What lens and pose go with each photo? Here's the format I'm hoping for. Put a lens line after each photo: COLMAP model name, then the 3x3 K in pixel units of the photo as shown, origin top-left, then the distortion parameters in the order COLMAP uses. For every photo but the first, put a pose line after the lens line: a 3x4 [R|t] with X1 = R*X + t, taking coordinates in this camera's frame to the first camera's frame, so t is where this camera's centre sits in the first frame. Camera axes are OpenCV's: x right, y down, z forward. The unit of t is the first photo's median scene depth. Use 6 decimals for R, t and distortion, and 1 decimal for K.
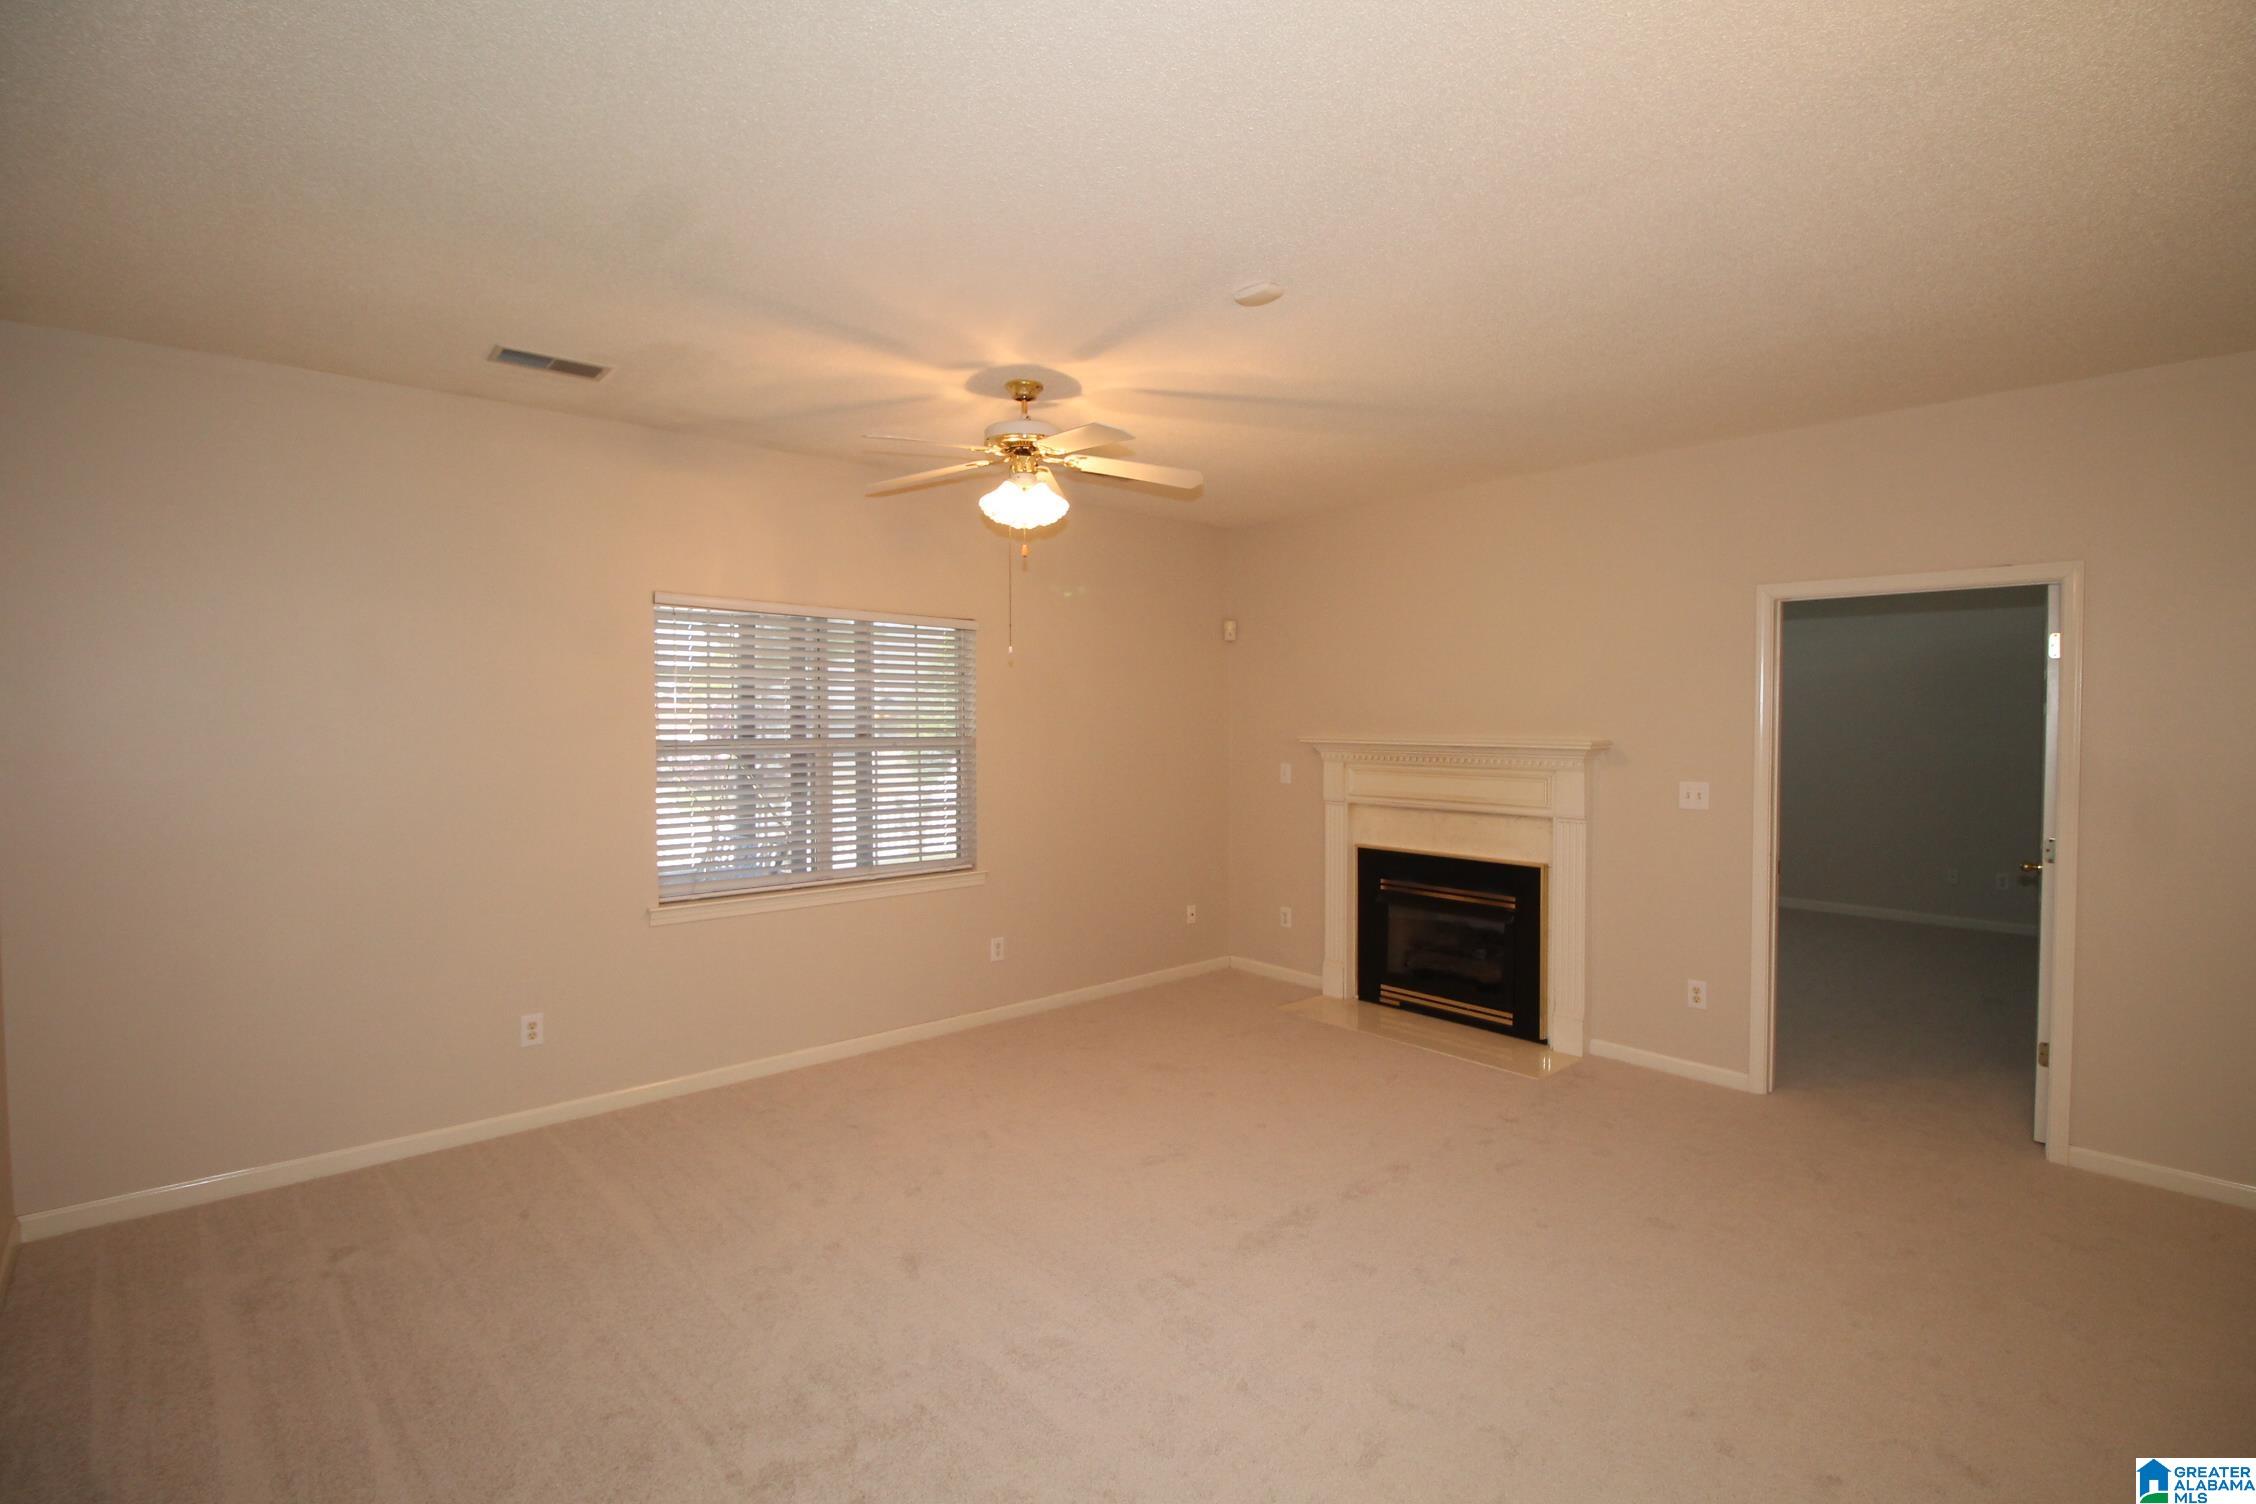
lens RADIAL K [[1087.2, 0, 1137.6], [0, 1087.2, 755.7], [0, 0, 1]] dist [-0.012387, -0.000373]
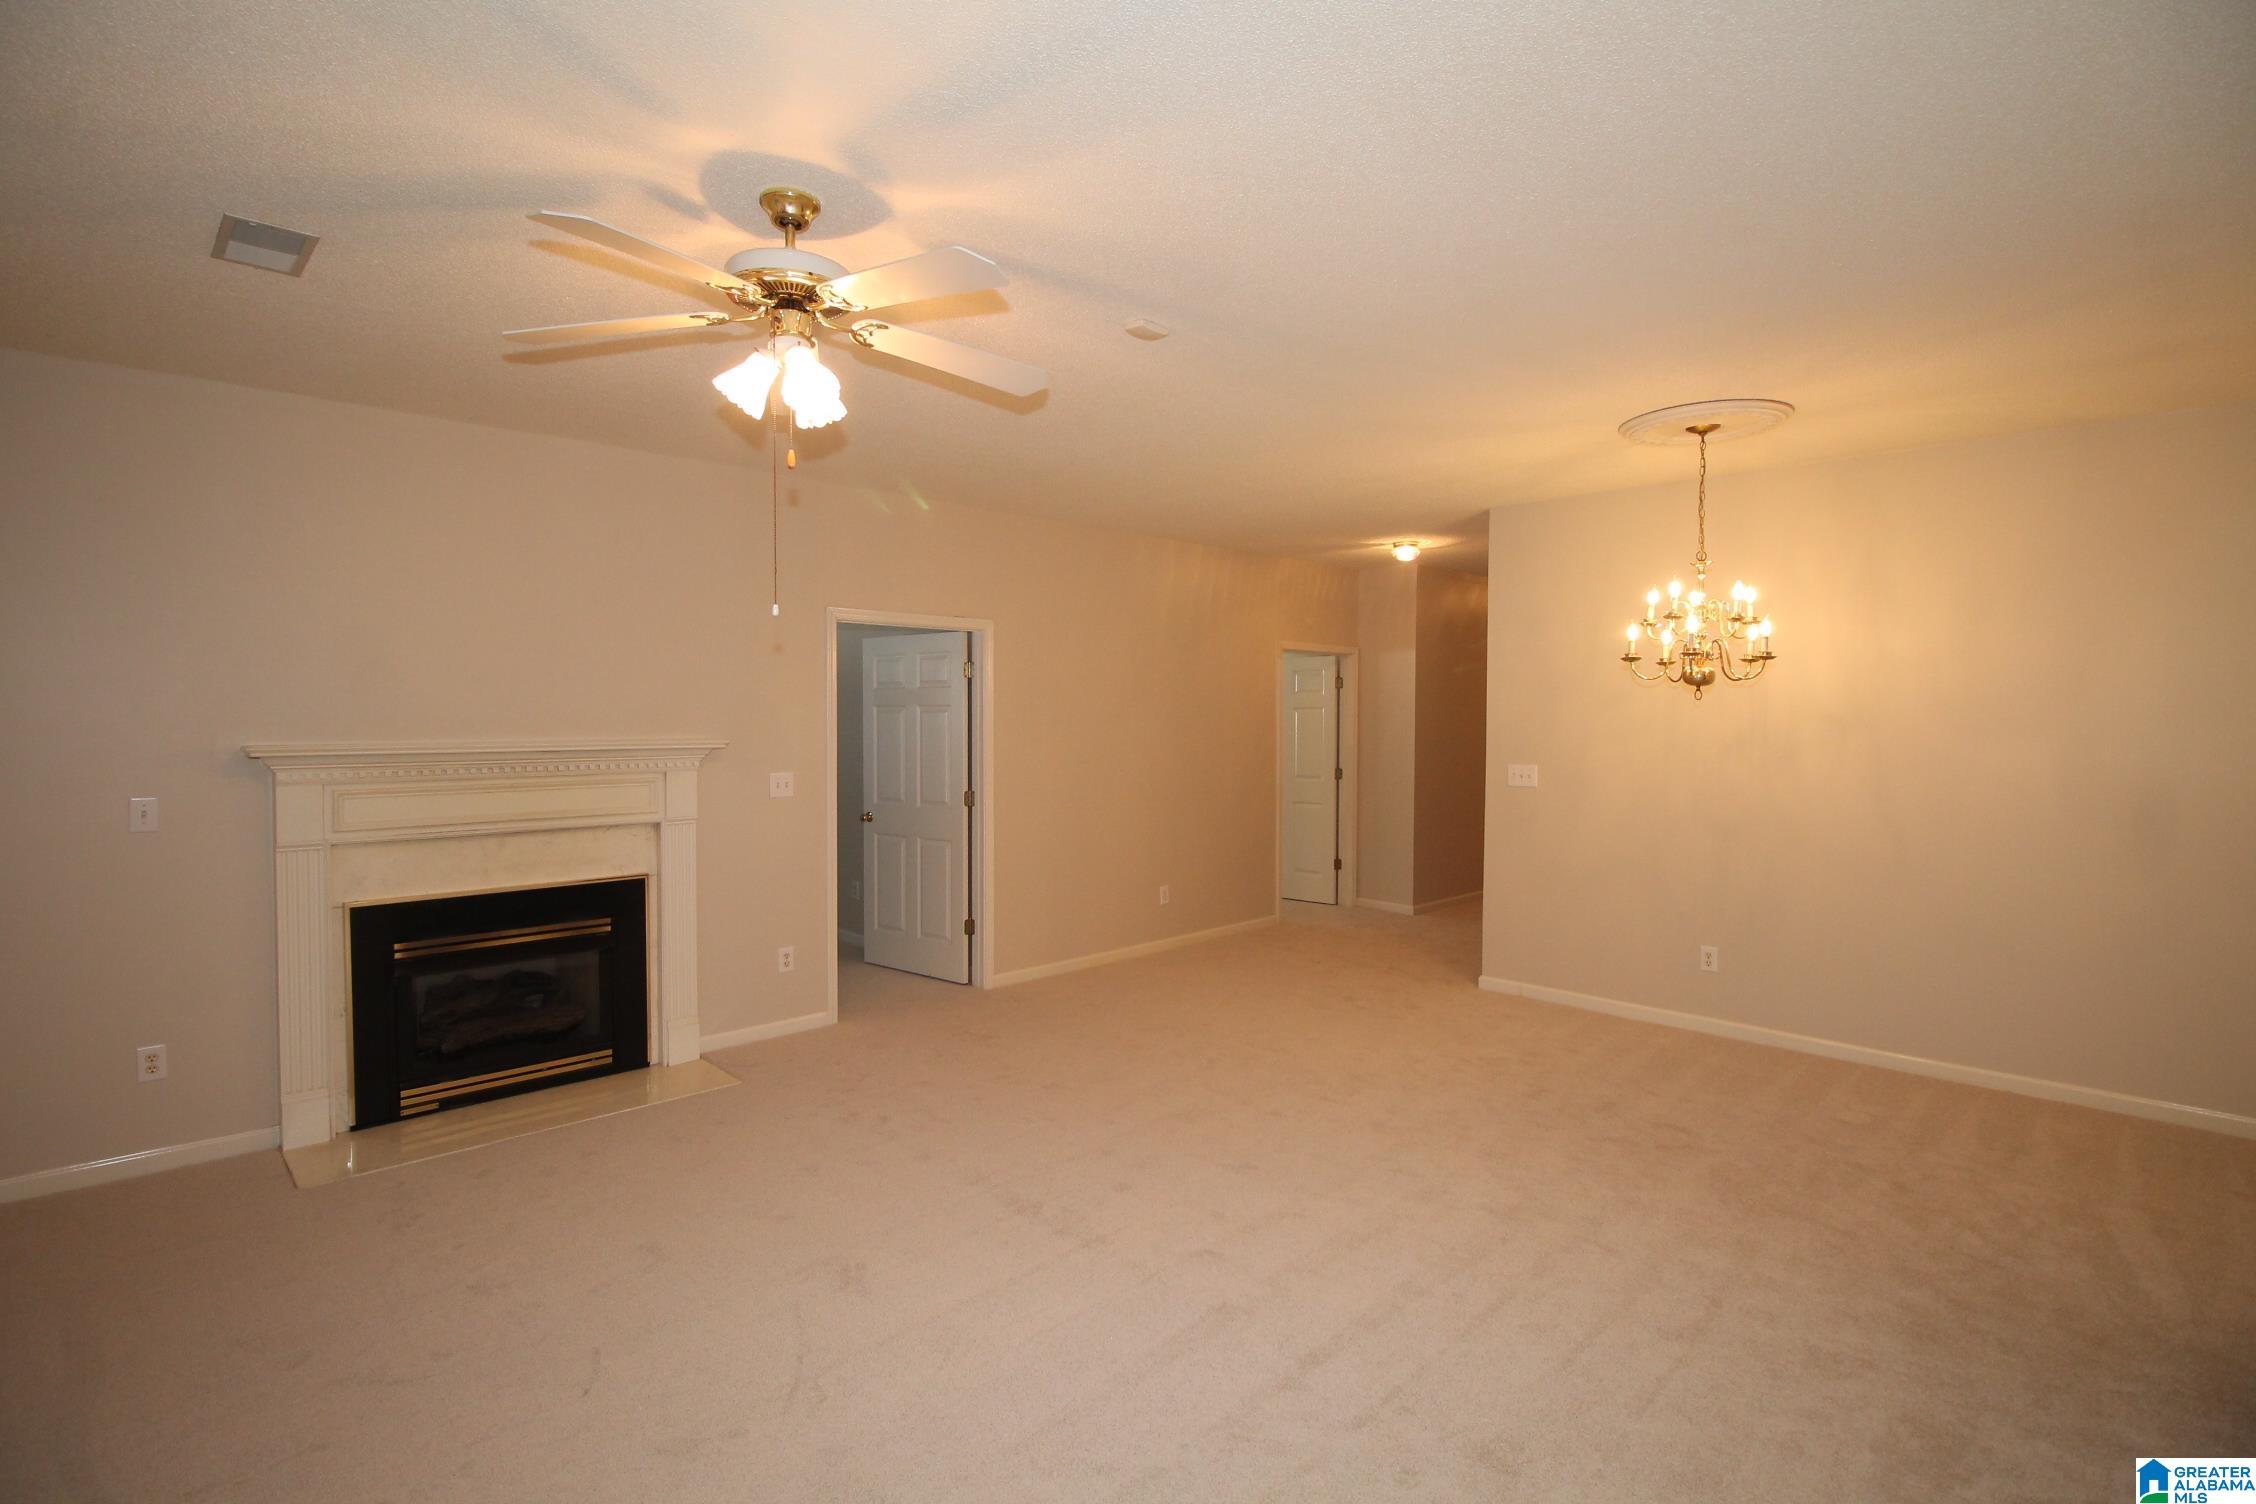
lens RADIAL K [[1087.2, 0, 1137.6], [0, 1087.2, 755.7], [0, 0, 1]] dist [-0.012387, -0.000373]
pose [[-0.056755, -0.039294, 0.997615, -0.560466], [0.034528, 0.998550, 0.041295, -0.024308], [-0.997791, 0.036789, -0.055316, 0.617111]]
